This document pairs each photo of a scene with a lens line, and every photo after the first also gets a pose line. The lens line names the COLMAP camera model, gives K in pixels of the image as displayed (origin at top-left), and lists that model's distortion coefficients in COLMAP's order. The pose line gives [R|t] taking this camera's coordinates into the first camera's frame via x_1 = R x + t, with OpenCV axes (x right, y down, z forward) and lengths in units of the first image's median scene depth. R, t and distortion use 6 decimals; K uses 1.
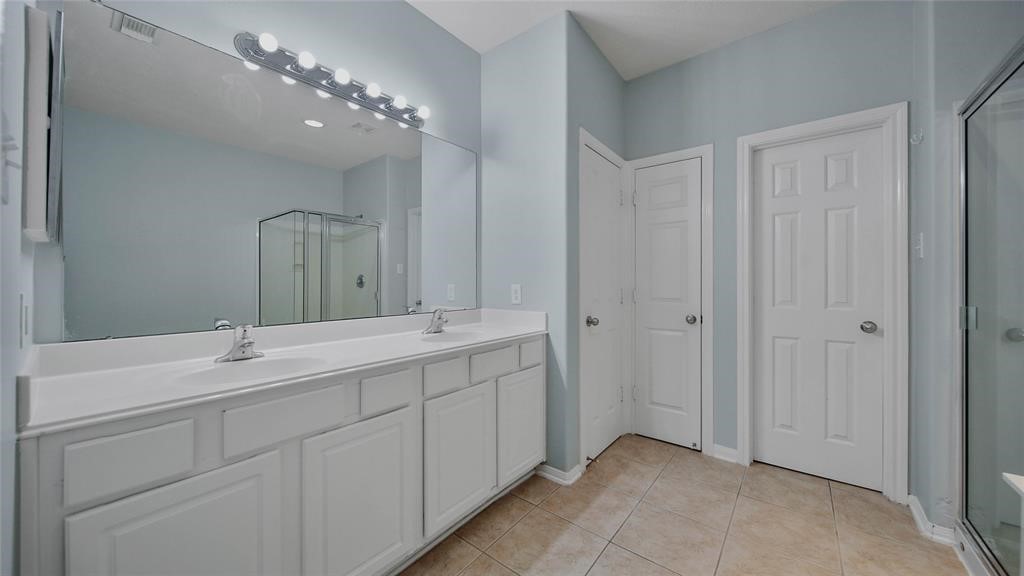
lens RADIAL K [[360.6, 0, 512.0], [0, 360.6, 288.0], [0, 0, 1]] dist [-0.000835, -0.000045]
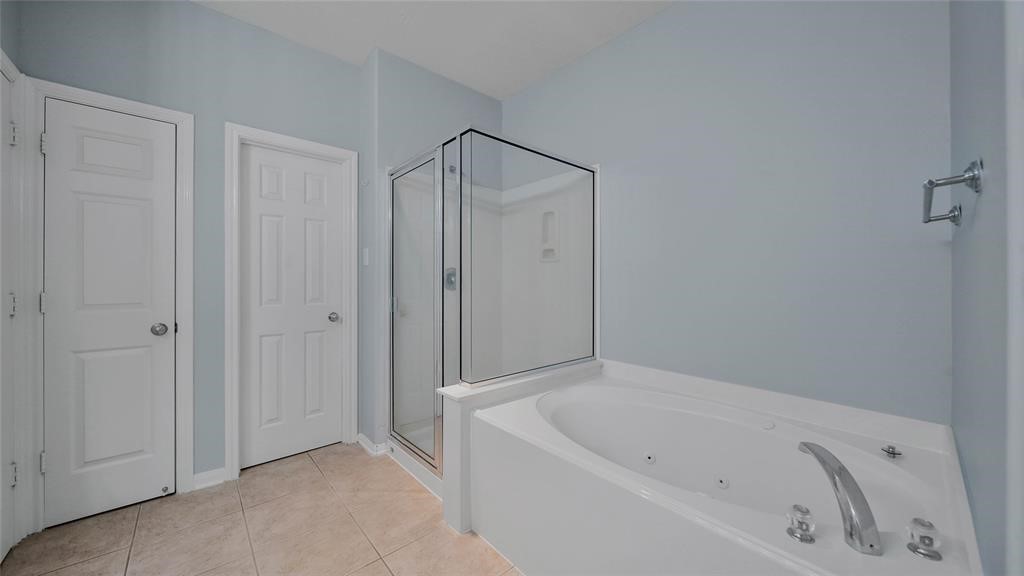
lens RADIAL K [[363.8, 0, 512.2], [0, 363.8, 286.2], [0, 0, 1]] dist [-0.000096, -0.000098]
pose [[0.174200, -0.008529, 0.984673, -0.154646], [0.010734, 0.999920, 0.006762, -0.002714], [-0.984652, 0.009392, 0.174278, 0.136645]]
